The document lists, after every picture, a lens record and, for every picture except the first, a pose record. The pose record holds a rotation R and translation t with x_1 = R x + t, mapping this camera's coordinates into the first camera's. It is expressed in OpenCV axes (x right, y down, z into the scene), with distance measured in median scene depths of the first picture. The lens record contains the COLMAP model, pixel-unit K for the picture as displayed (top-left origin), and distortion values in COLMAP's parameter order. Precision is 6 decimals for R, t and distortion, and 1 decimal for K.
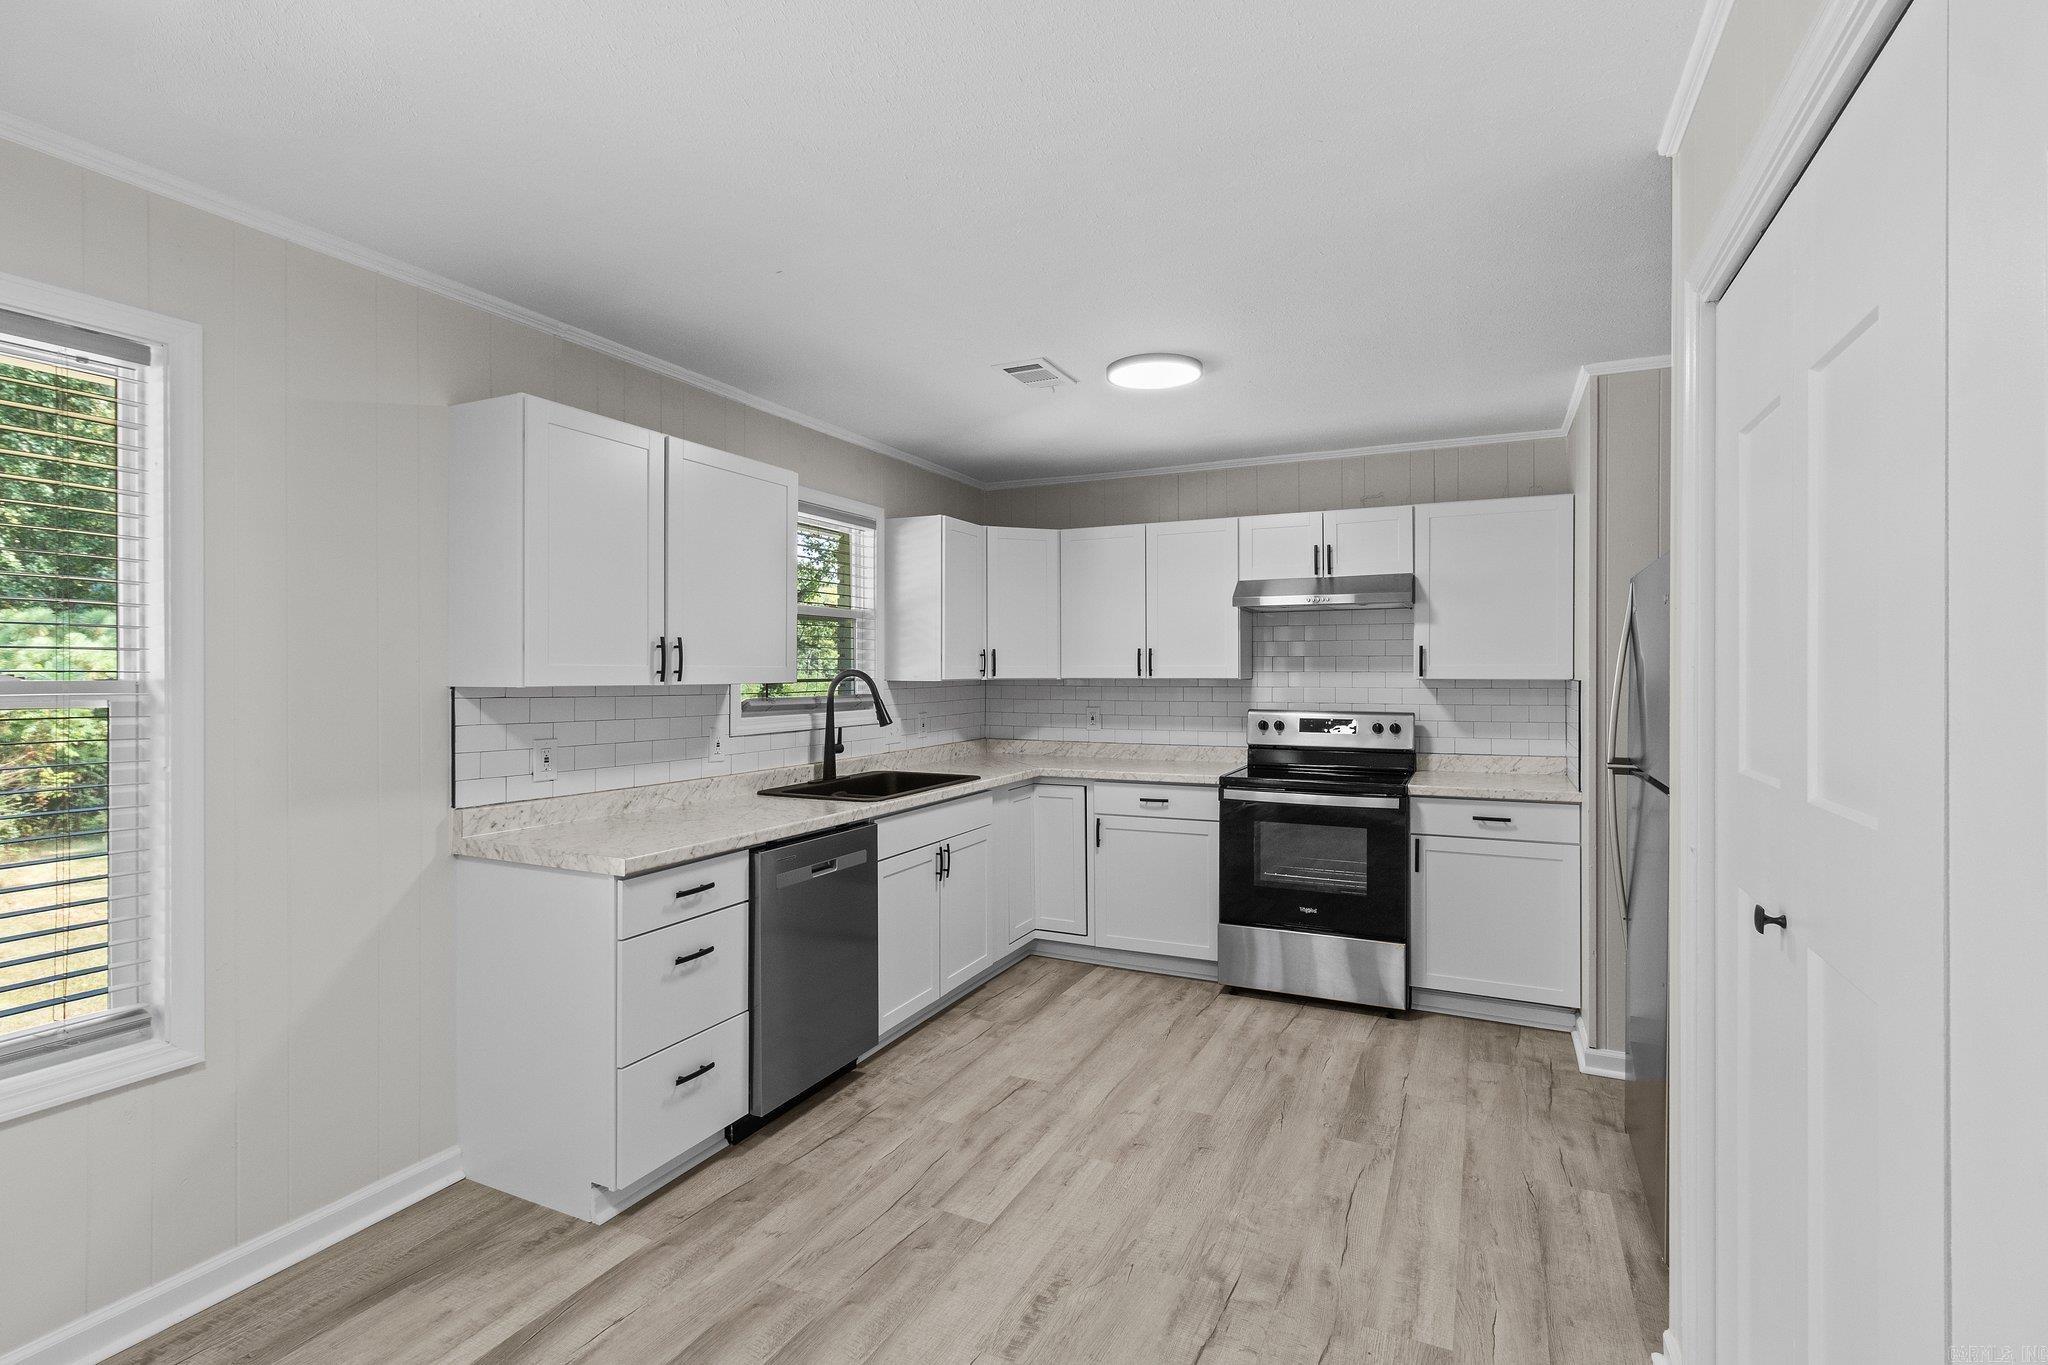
lens RADIAL K [[948.6, 0, 1036.1], [0, 948.6, 674.6], [0, 0, 1]] dist [0.004190, -0.001017]
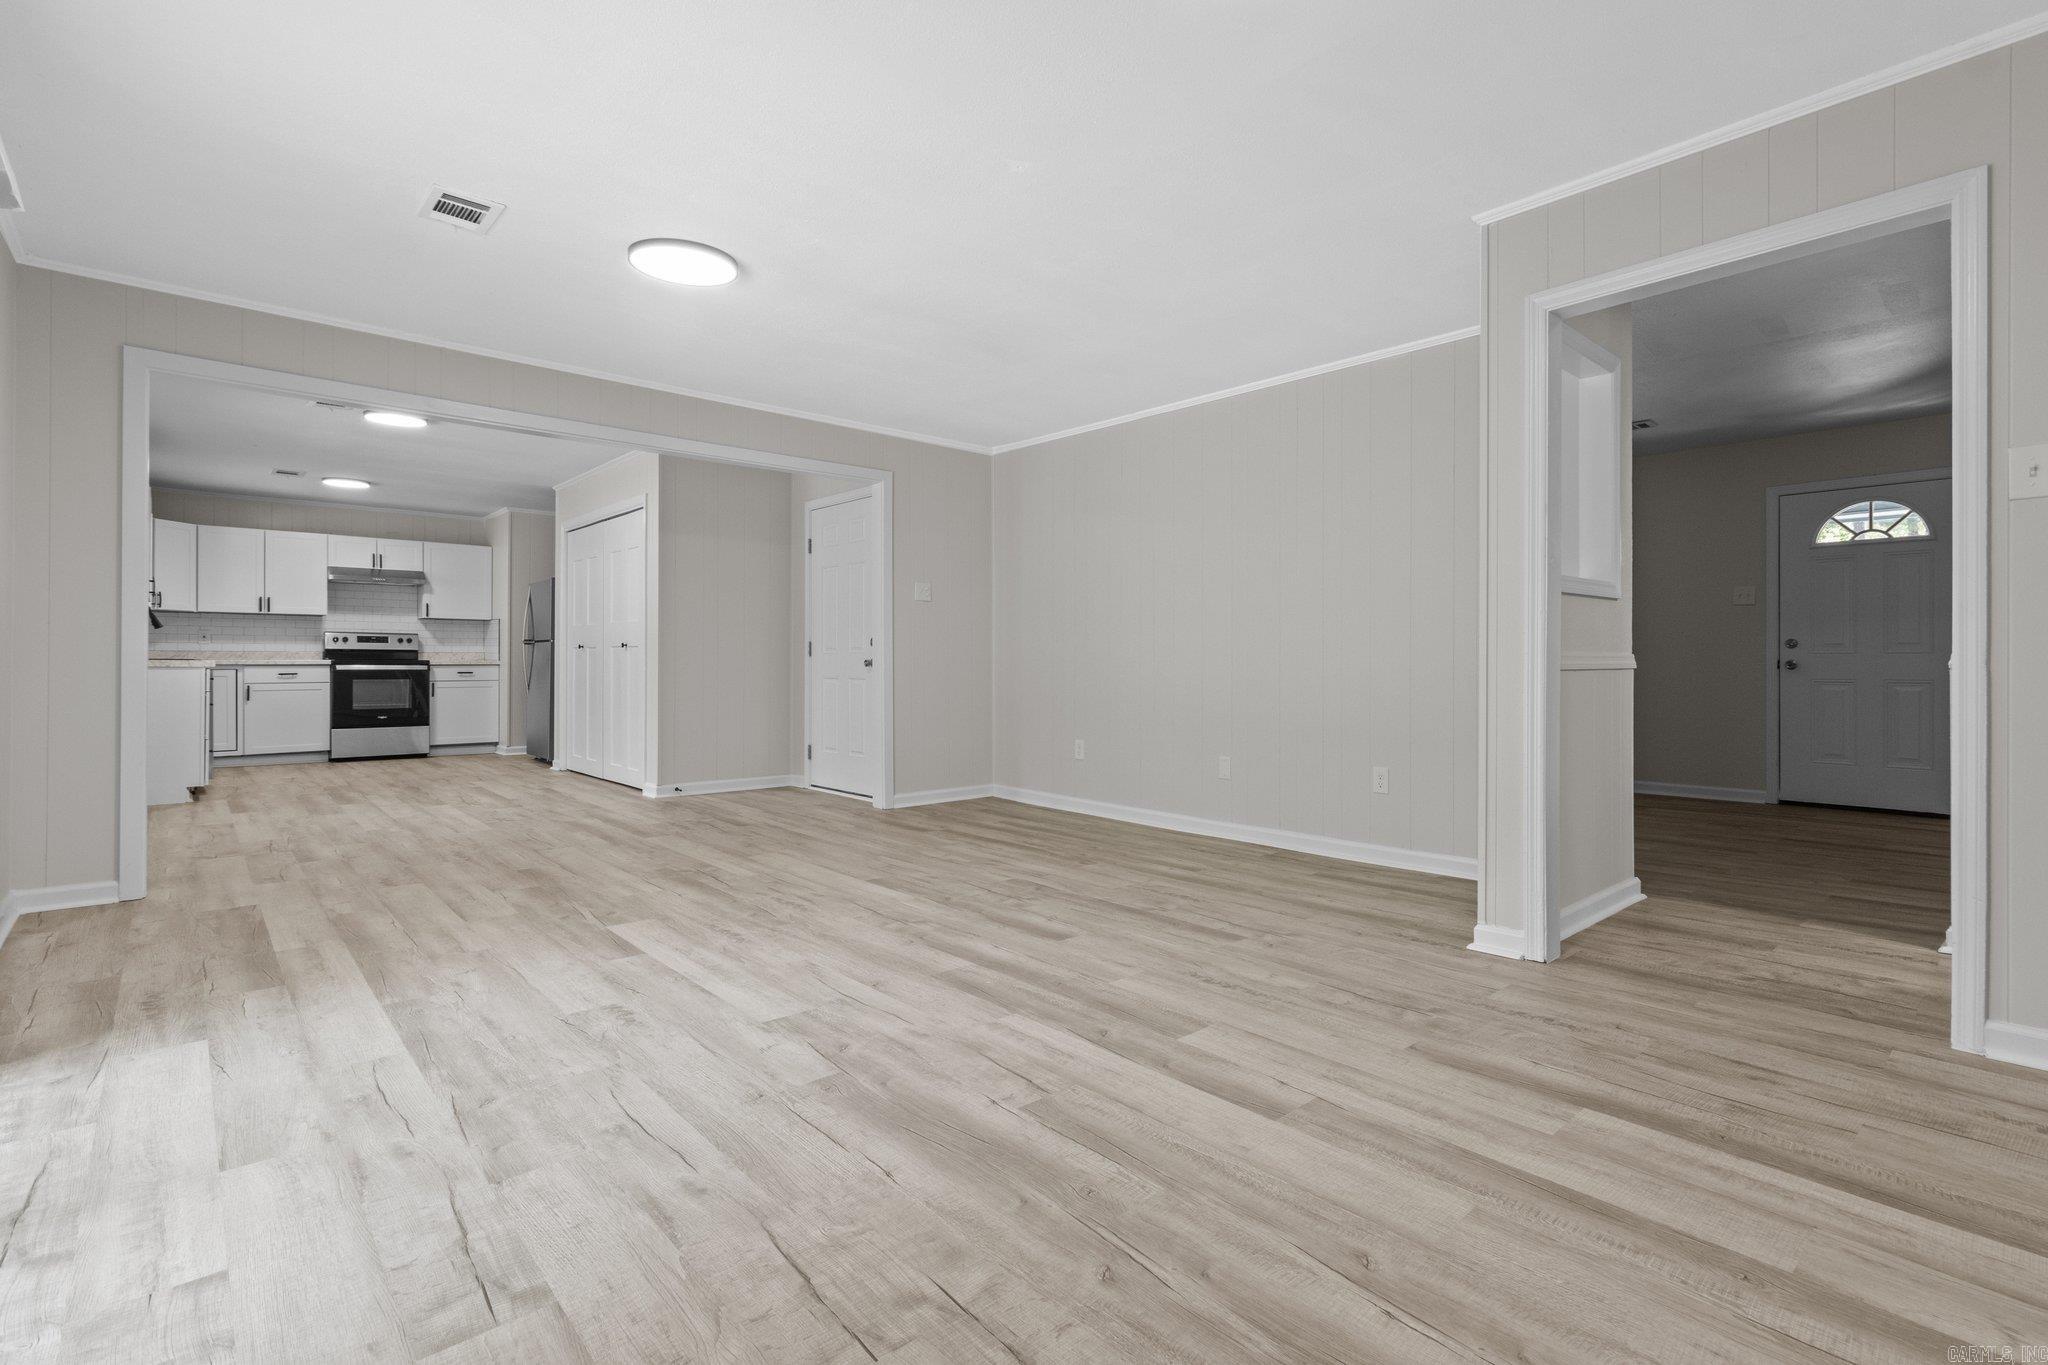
lens RADIAL K [[948.6, 0, 1037.2], [0, 948.6, 663.9], [0, 0, 1]] dist [0.004190, -0.001017]
pose [[0.382853, -0.000529, 0.923809, -1.301937], [-0.001509, 0.999998, 0.001198, 0.125666], [-0.923808, -0.001853, 0.382851, -1.409252]]
